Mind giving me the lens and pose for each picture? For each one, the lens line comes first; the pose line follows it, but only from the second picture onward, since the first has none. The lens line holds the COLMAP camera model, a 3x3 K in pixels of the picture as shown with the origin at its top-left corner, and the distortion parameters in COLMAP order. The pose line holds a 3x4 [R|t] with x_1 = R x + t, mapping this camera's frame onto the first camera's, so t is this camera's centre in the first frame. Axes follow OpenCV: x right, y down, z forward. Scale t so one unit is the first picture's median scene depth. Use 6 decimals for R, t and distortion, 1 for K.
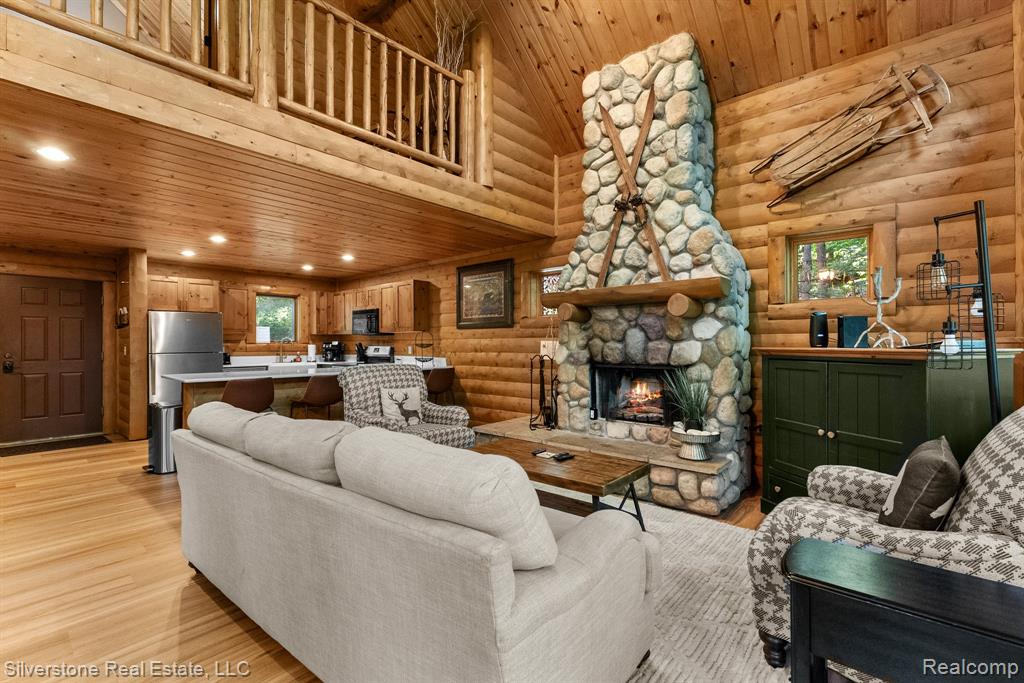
lens RADIAL K [[450.4, 0, 512.3], [0, 450.4, 341.2], [0, 0, 1]] dist [0.003389, -0.000496]
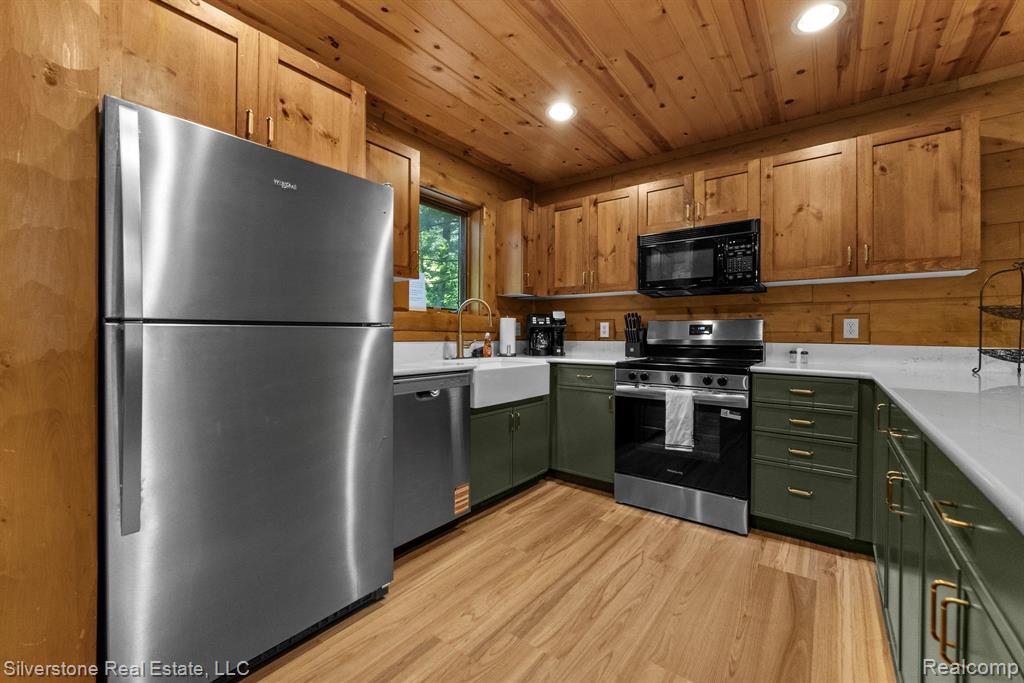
lens RADIAL K [[411.9, 0, 517.7], [0, 411.9, 334.3], [0, 0, 1]] dist [-0.000332, 0.001001]
pose [[0.996453, 0.007686, 0.083800, -0.955488], [-0.007993, 0.999963, 0.003325, 0.045177], [-0.083771, -0.003983, 0.996477, 1.210809]]
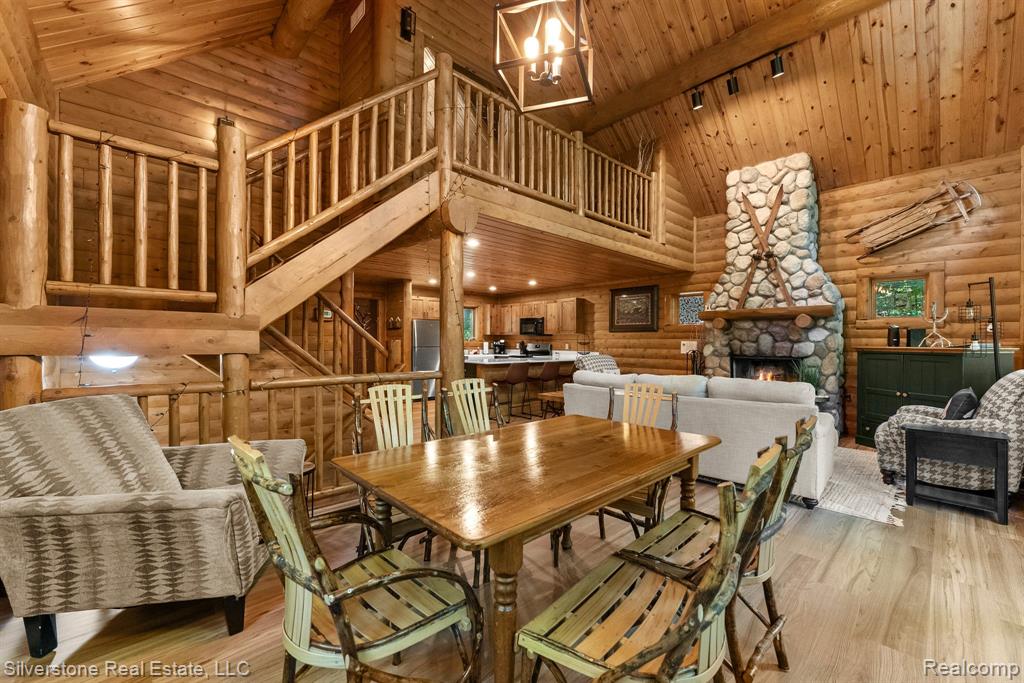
lens RADIAL K [[411.9, 0, 514.2], [0, 411.9, 342.5], [0, 0, 1]] dist [-0.000332, 0.001001]
pose [[0.996140, 0.008549, -0.087358, -0.498412], [-0.007963, 0.999943, 0.007062, -0.001410], [0.087413, -0.006339, 0.996152, -0.547880]]
